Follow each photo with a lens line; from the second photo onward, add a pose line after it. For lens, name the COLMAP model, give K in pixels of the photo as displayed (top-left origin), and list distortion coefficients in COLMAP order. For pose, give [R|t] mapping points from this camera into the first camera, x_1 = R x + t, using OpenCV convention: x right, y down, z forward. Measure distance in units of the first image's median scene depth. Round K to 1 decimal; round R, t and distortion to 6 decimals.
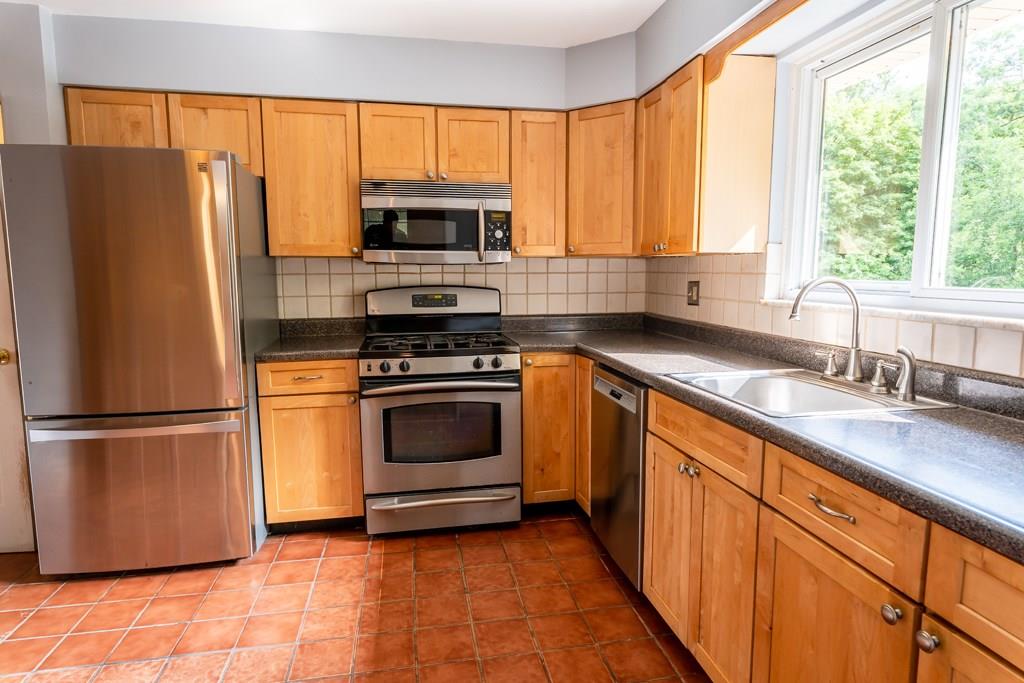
lens RADIAL K [[594.2, 0, 512.0], [0, 594.2, 341.5], [0, 0, 1]] dist [0.000343, -0.000180]
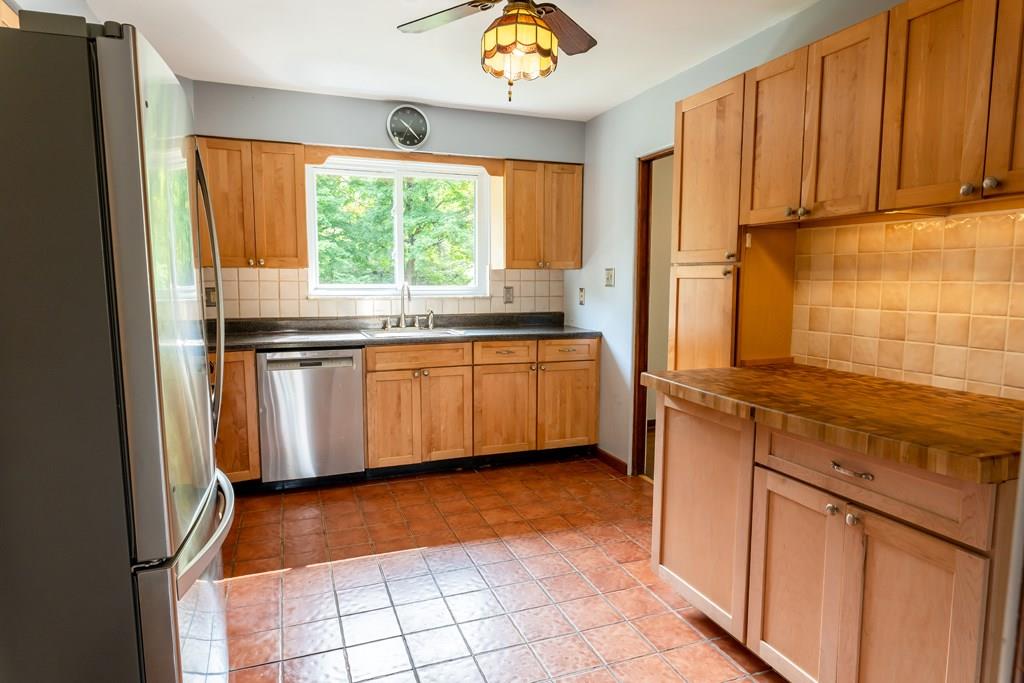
lens RADIAL K [[600.3, 0, 512.0], [0, 600.3, 341.5], [0, 0, 1]] dist [0.002677, -0.000068]
pose [[-0.184037, -0.099841, 0.977835, -1.181718], [0.115567, 0.985730, 0.122398, -0.078020], [-0.976102, 0.135531, -0.169873, 0.665361]]
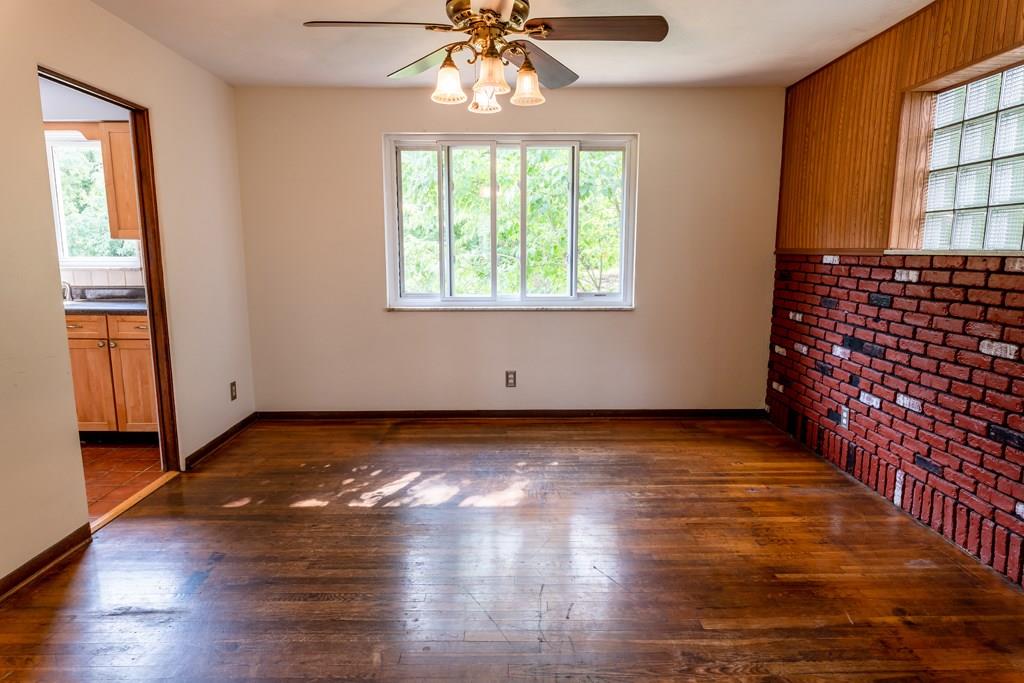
lens RADIAL K [[594.2, 0, 512.0], [0, 594.2, 341.5], [0, 0, 1]] dist [0.000343, -0.000180]
pose [[0.167161, -0.144460, 0.975289, -0.938332], [0.114092, 0.985396, 0.126402, 0.099678], [-0.979306, 0.090143, 0.181202, -0.802754]]
